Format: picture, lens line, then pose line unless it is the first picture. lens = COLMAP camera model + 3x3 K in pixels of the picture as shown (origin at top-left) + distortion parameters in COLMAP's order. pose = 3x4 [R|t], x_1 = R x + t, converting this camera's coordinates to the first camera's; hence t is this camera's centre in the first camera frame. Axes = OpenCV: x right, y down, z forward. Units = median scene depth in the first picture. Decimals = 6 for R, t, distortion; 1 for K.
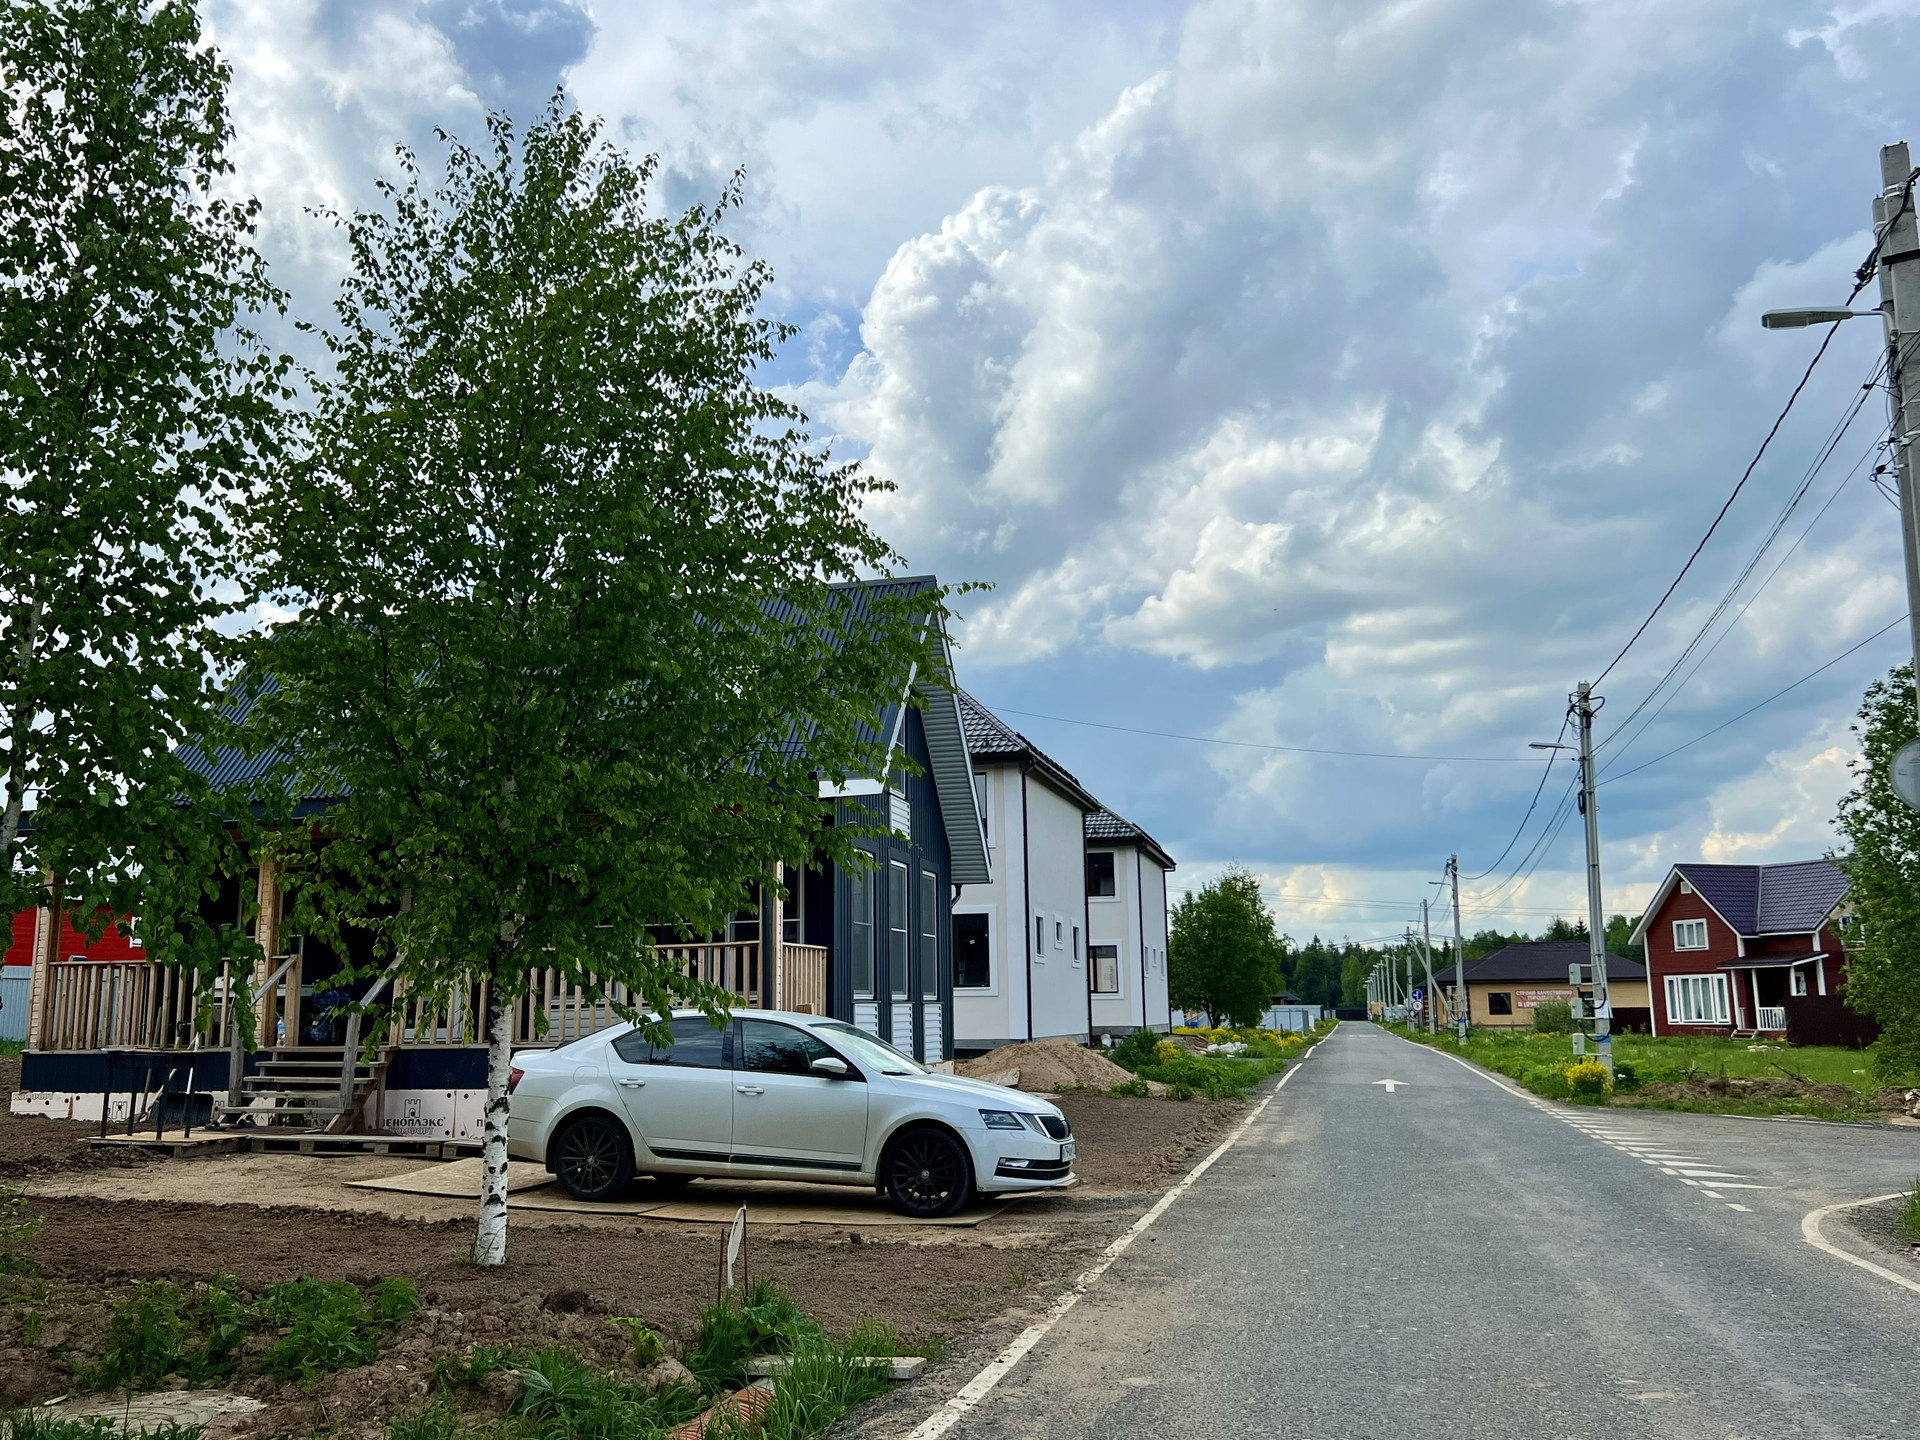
lens RADIAL K [[1653.2, 0, 960.0], [0, 1653.2, 720.0], [0, 0, 1]] dist [0.032955, -0.008042]
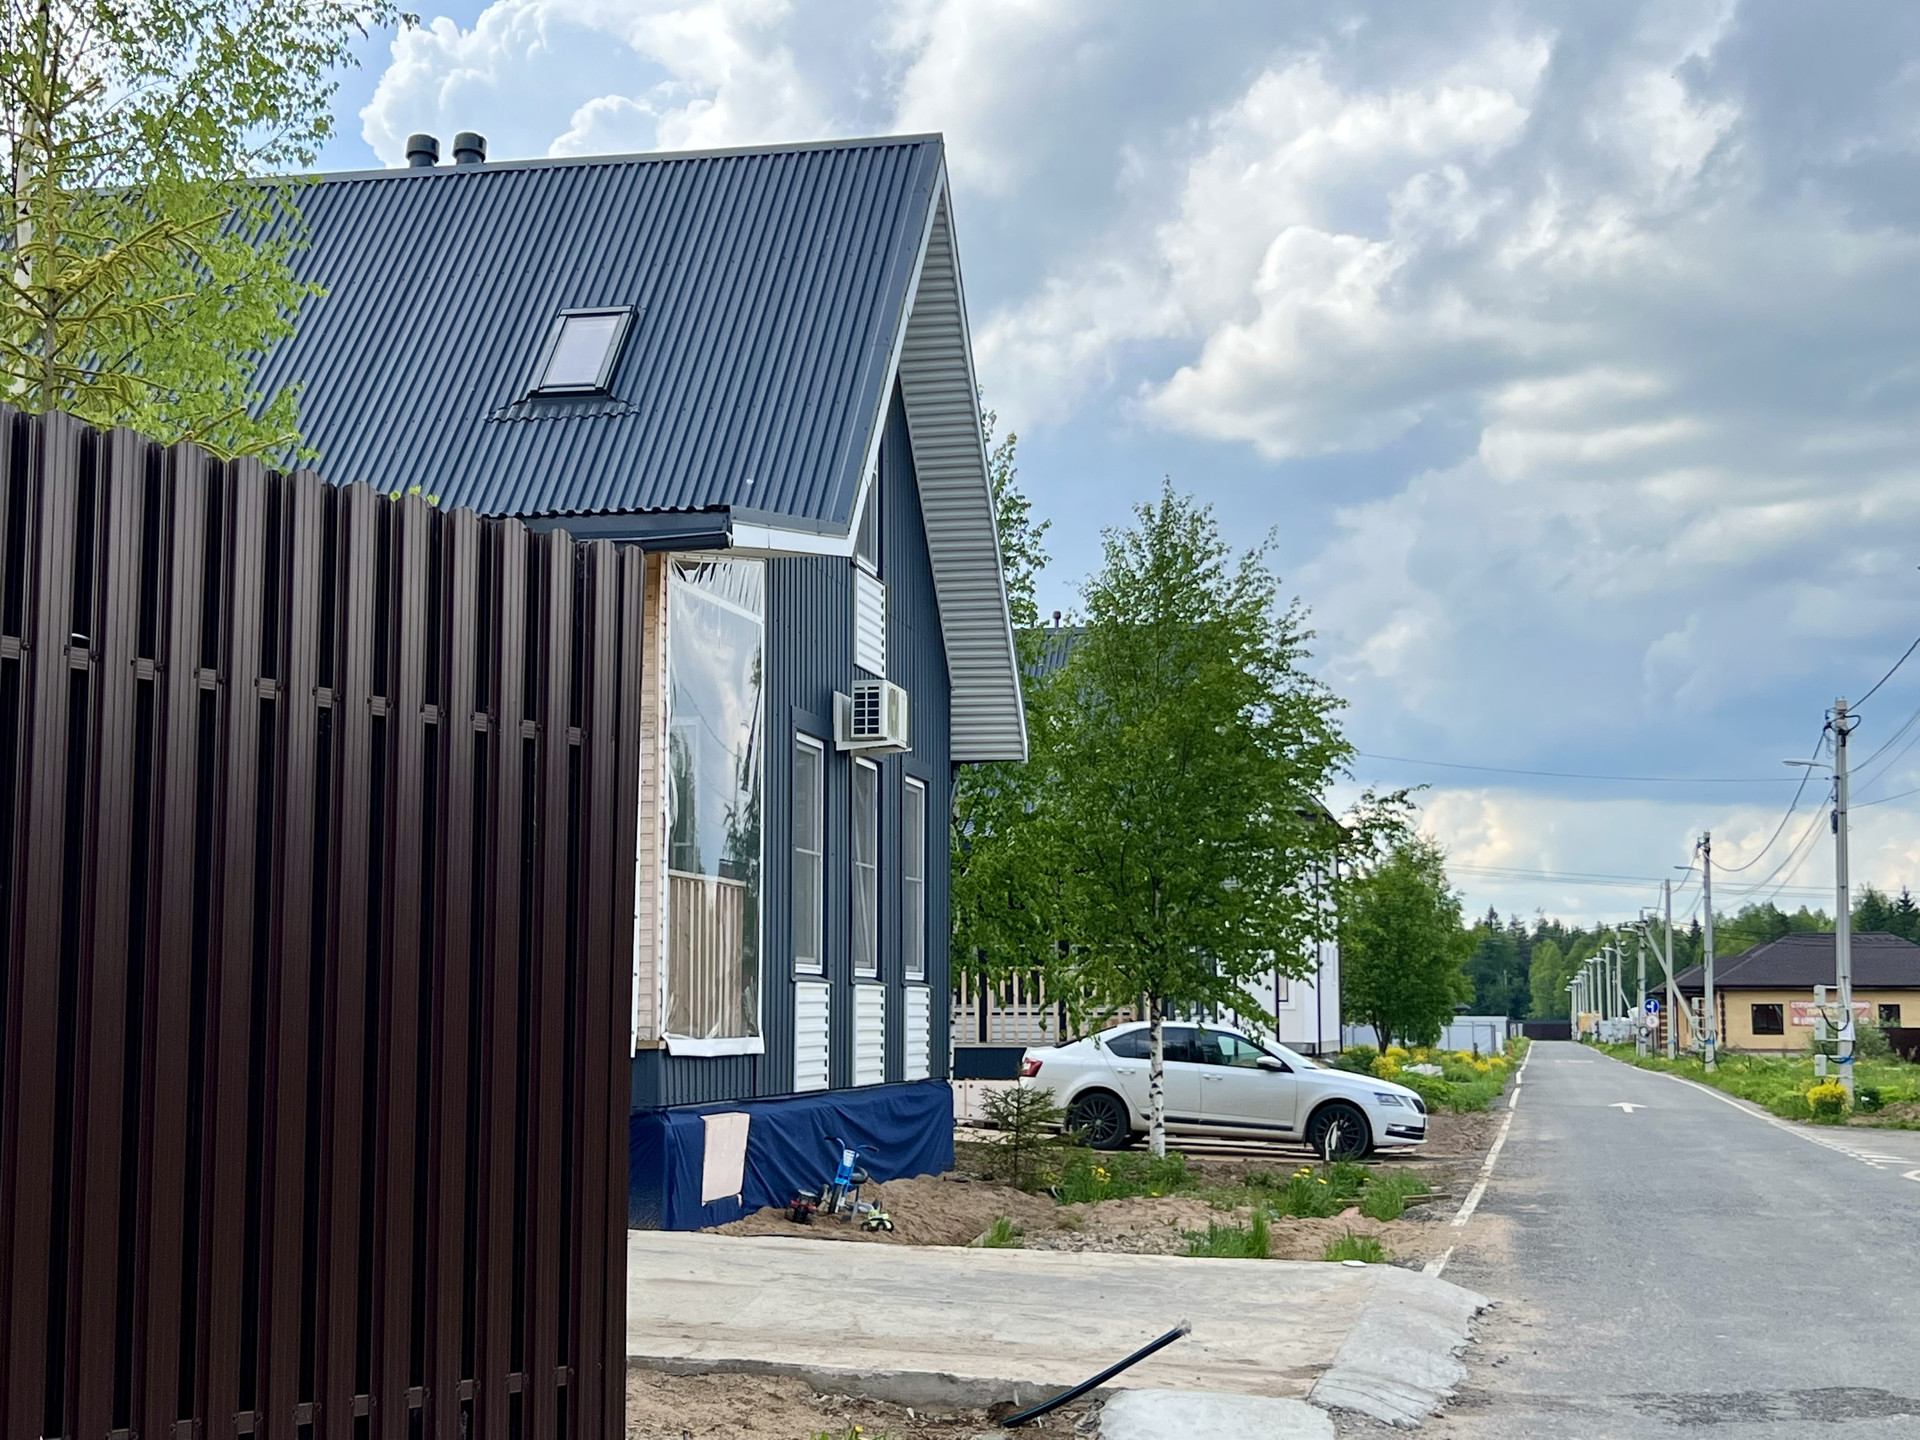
lens RADIAL K [[2639.8, 0, 960.0], [0, 2639.8, 720.0], [0, 0, 1]] dist [0.086409, -0.063042]
pose [[0.999784, 0.016909, 0.012086, -0.106196], [-0.017634, 0.997877, 0.062696, -0.065653], [-0.011000, -0.062896, 0.997959, -0.367183]]
